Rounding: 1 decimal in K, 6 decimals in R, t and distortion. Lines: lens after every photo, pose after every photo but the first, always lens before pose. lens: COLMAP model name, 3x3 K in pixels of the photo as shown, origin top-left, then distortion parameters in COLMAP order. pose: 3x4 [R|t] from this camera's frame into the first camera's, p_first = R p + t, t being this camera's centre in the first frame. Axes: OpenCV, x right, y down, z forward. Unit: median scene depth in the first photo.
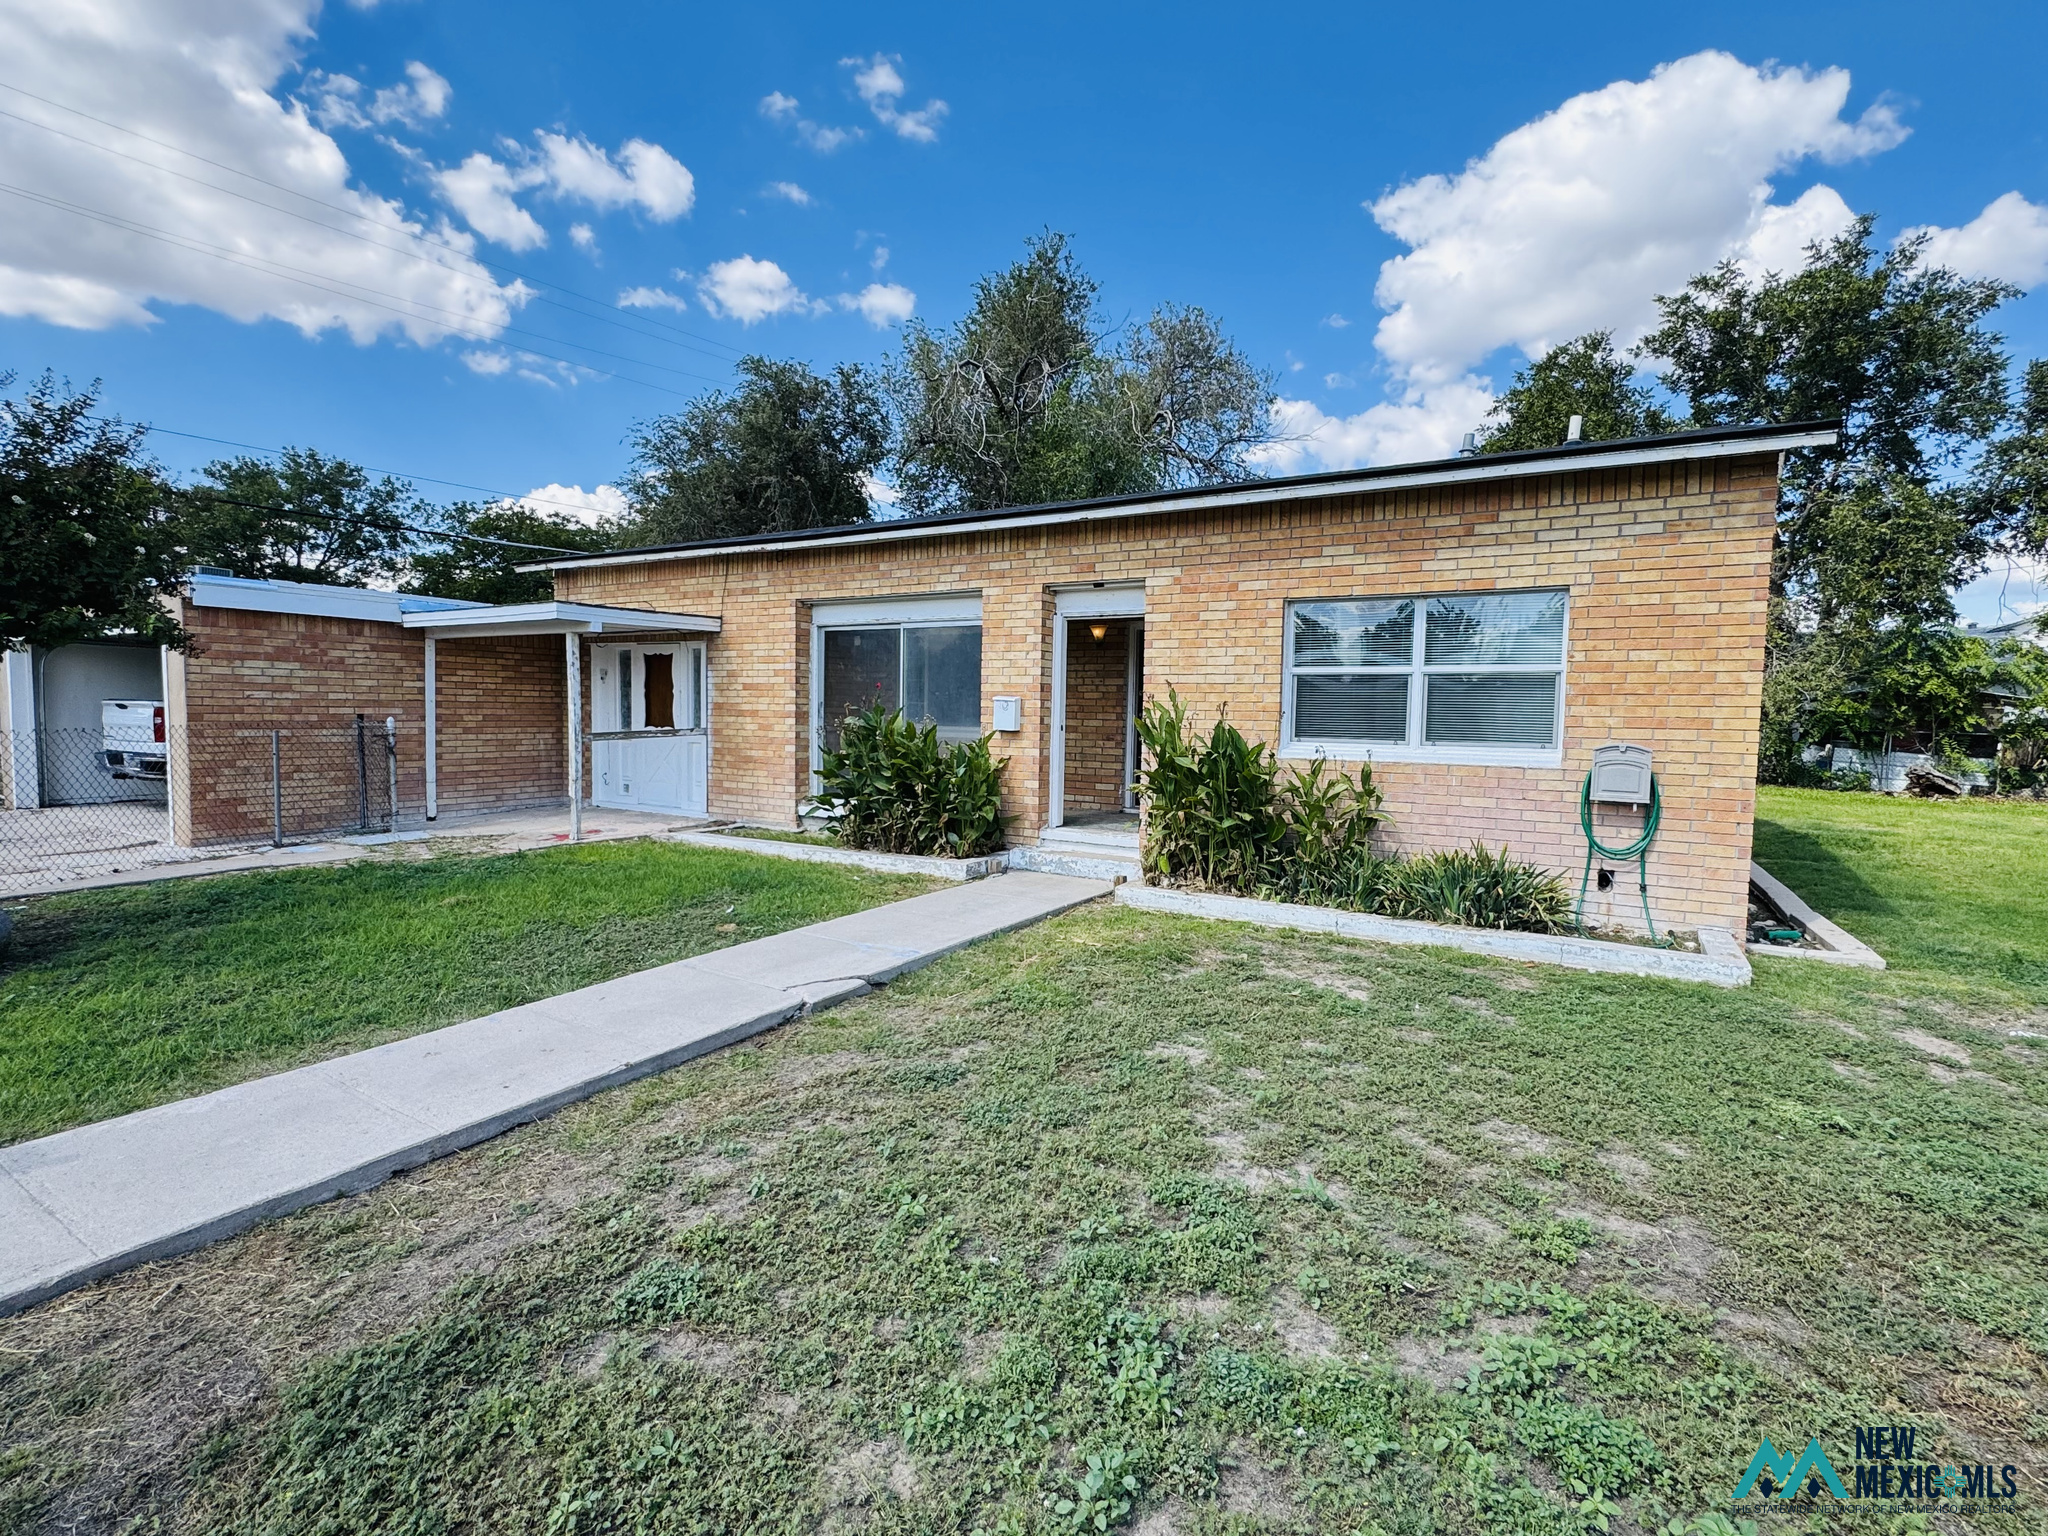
lens RADIAL K [[952.1, 0, 1024.0], [0, 952.1, 768.0], [0, 0, 1]] dist [0.000518, 0.000955]
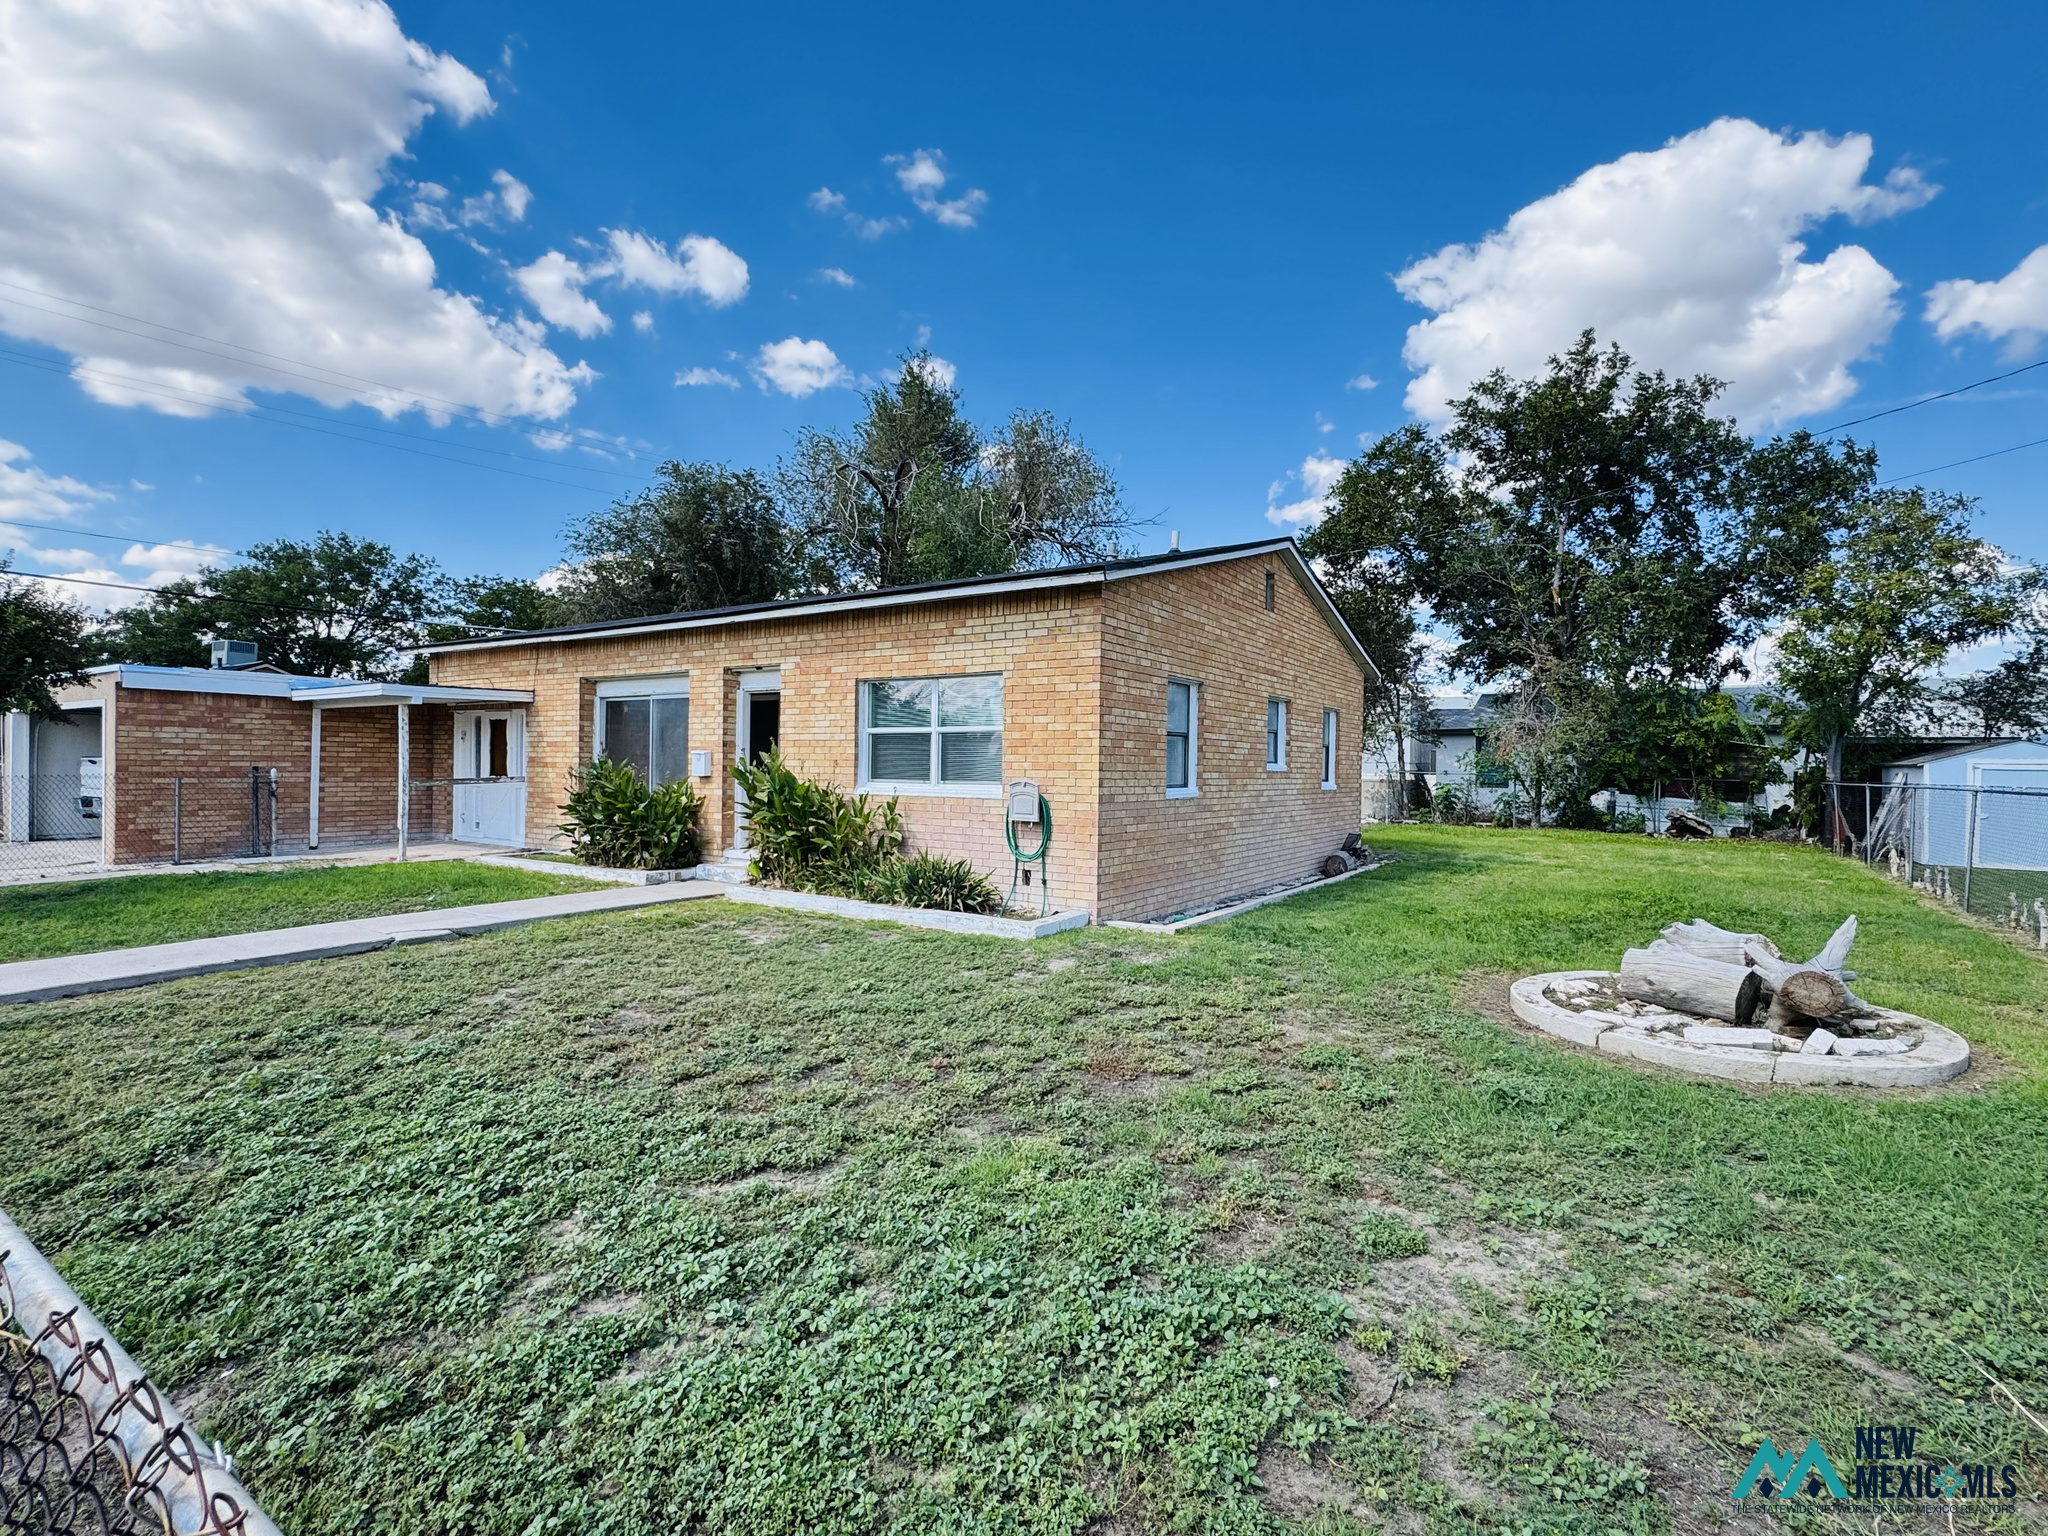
lens RADIAL K [[952.4, 0, 1025.2], [0, 952.4, 754.4], [0, 0, 1]] dist [0.002336, 0.000176]
pose [[0.998975, -0.005031, -0.044983, 0.202689], [0.001733, 0.997326, -0.073057, 0.011800], [0.045230, 0.072904, 0.996313, -0.127171]]
